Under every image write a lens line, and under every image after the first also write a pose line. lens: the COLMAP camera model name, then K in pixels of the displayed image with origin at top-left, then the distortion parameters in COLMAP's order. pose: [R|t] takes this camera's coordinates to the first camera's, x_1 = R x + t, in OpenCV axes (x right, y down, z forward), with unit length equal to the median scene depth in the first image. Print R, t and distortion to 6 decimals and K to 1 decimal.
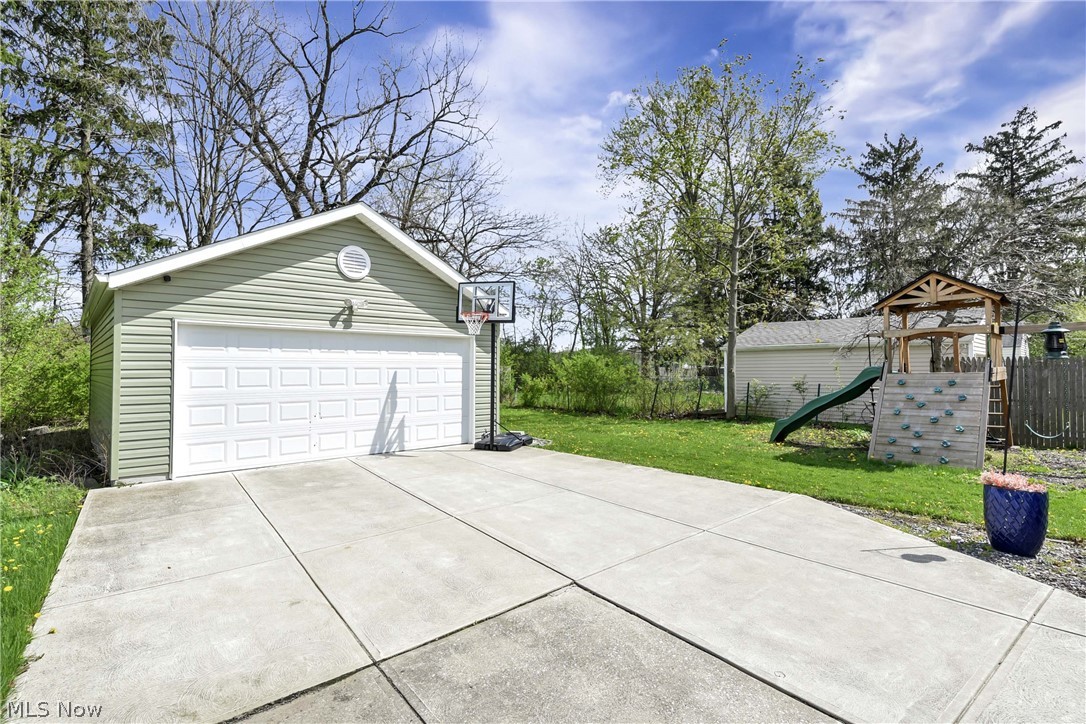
lens RADIAL K [[514.1, 0, 542.3], [0, 514.1, 344.0], [0, 0, 1]] dist [0.000032, 0.000033]
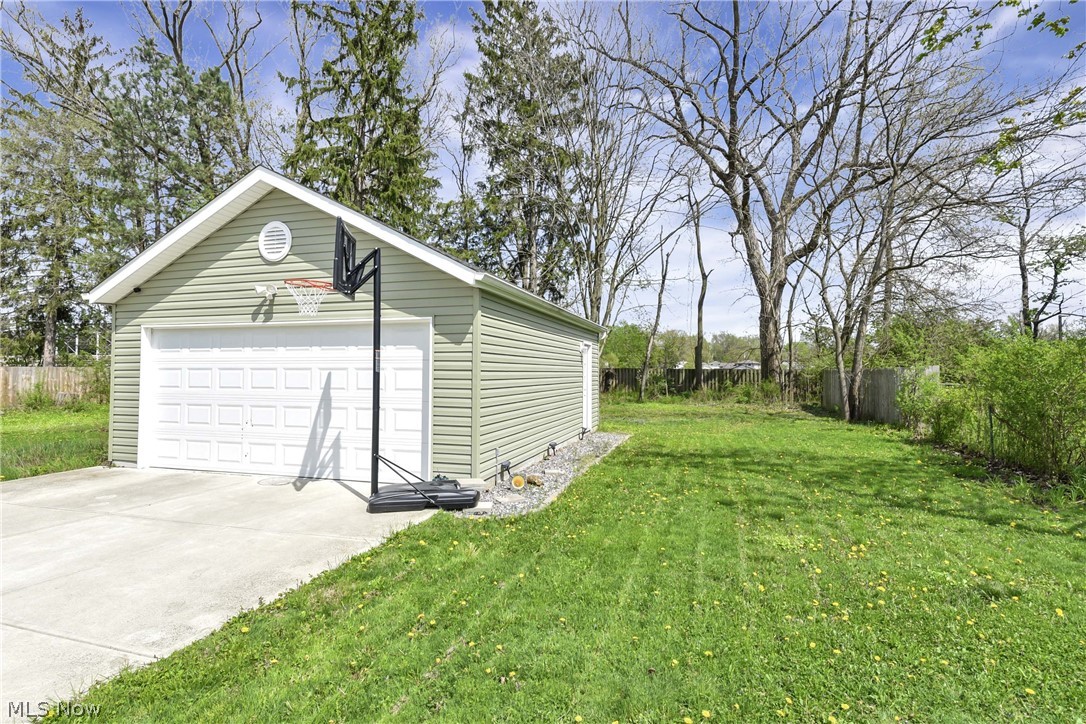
lens RADIAL K [[550.1, 0, 543.0], [0, 550.1, 362.0], [0, 0, 1]] dist [0.003345, 0.000303]
pose [[0.511153, -0.024586, -0.859138, 0.591168], [0.036776, 0.999301, -0.006717, 0.055349], [0.858703, -0.028162, 0.511700, 0.878898]]
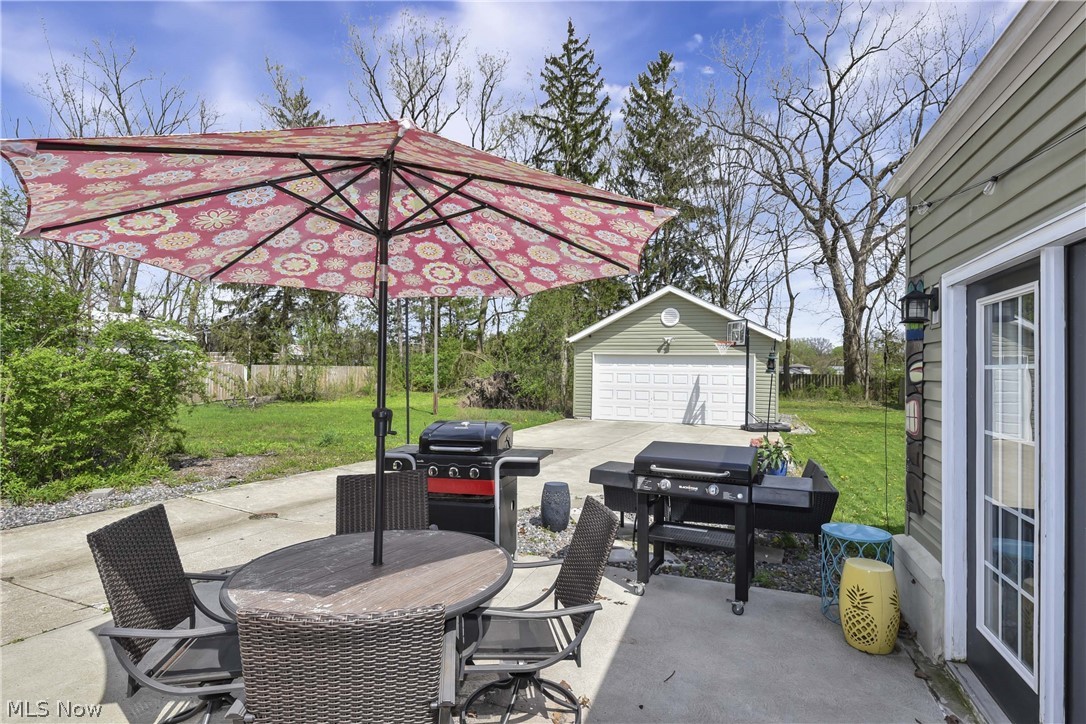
lens RADIAL K [[550.1, 0, 543.0], [0, 550.1, 362.0], [0, 0, 1]] dist [0.003345, 0.000303]
pose [[0.454924, -0.016844, -0.890371, 1.127569], [0.022264, 0.999724, -0.007538, 0.007138], [0.890252, -0.016394, 0.455173, -0.287011]]
